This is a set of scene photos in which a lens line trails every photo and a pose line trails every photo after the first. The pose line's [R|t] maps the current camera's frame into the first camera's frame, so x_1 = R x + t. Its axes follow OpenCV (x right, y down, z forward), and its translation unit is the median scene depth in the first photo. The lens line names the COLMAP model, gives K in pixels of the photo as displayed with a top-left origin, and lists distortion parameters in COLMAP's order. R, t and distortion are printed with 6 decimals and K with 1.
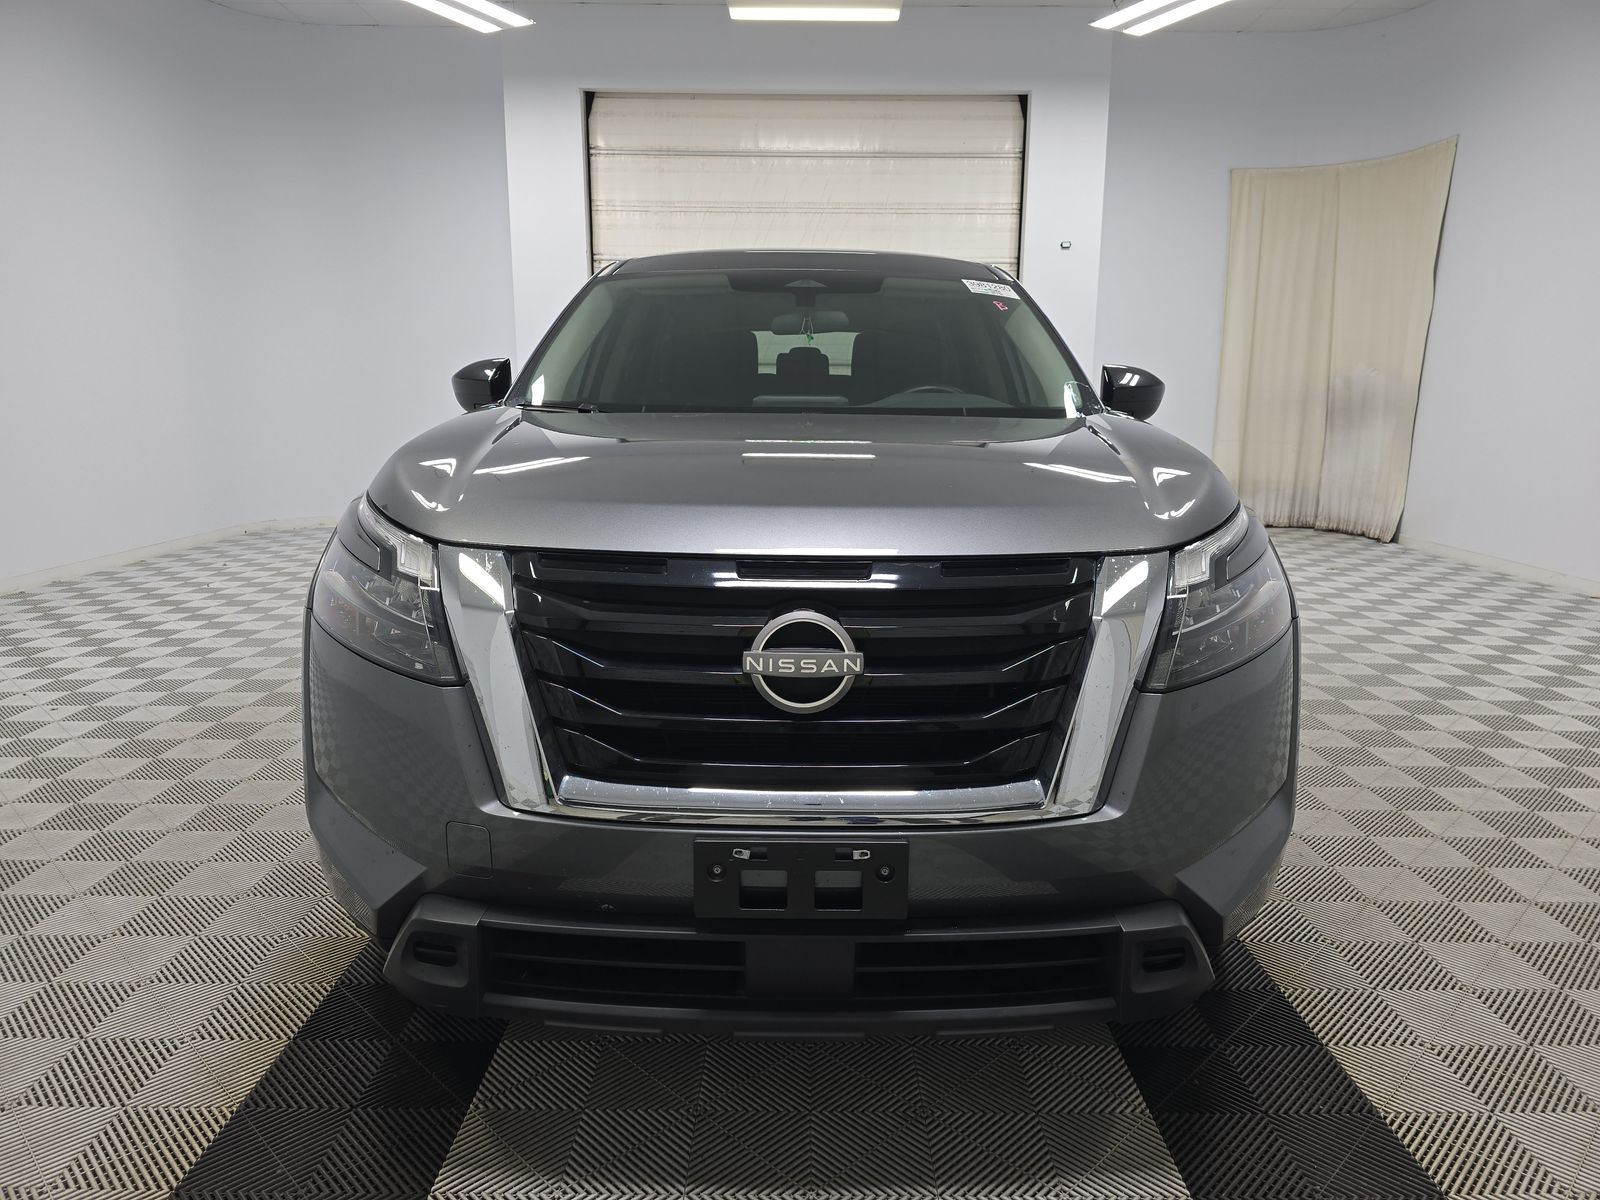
lens RADIAL K [[1068.6, 0, 809.3], [0, 1068.6, 602.5], [0, 0, 1]] dist [0.055145, -0.051438]
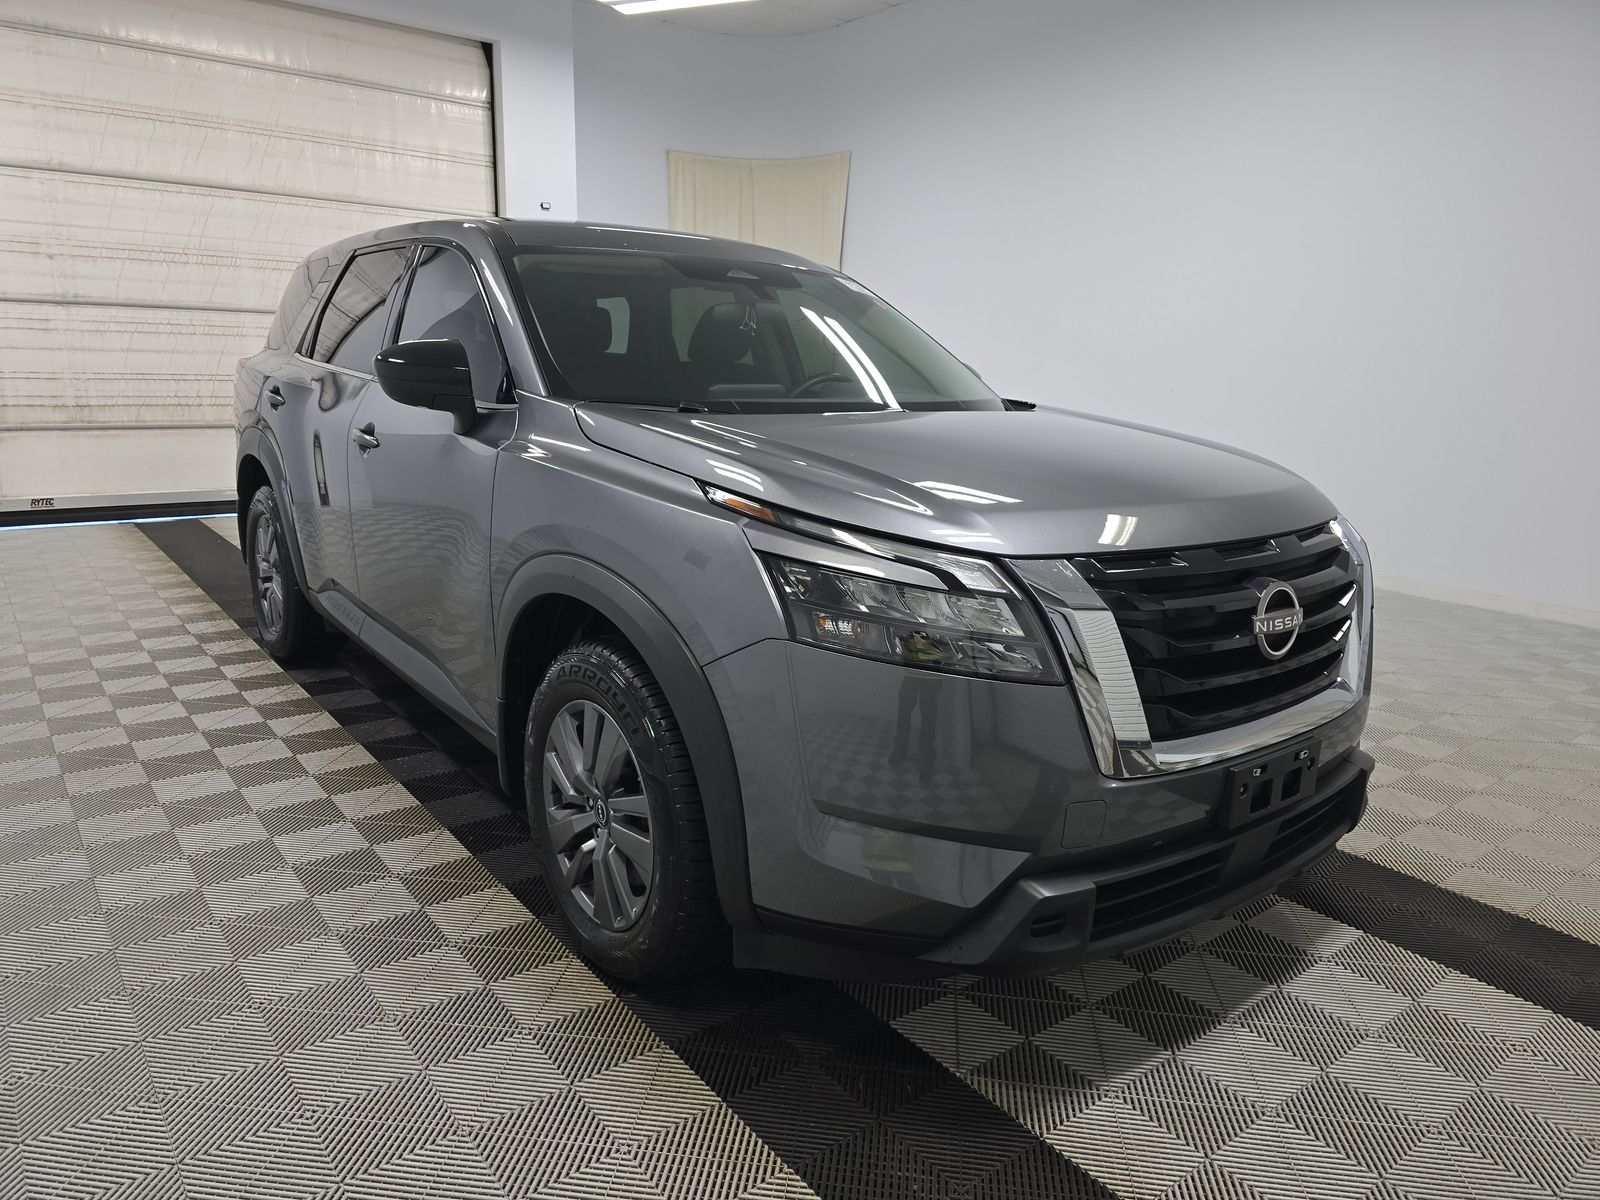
lens RADIAL K [[1068.6, 0, 809.3], [0, 1068.6, 602.5], [0, 0, 1]] dist [0.055145, -0.051438]
pose [[0.792237, -0.117123, 0.598868, -0.210757], [0.089400, 0.993095, 0.075957, -0.019989], [-0.603629, -0.006637, 0.797238, 0.049720]]
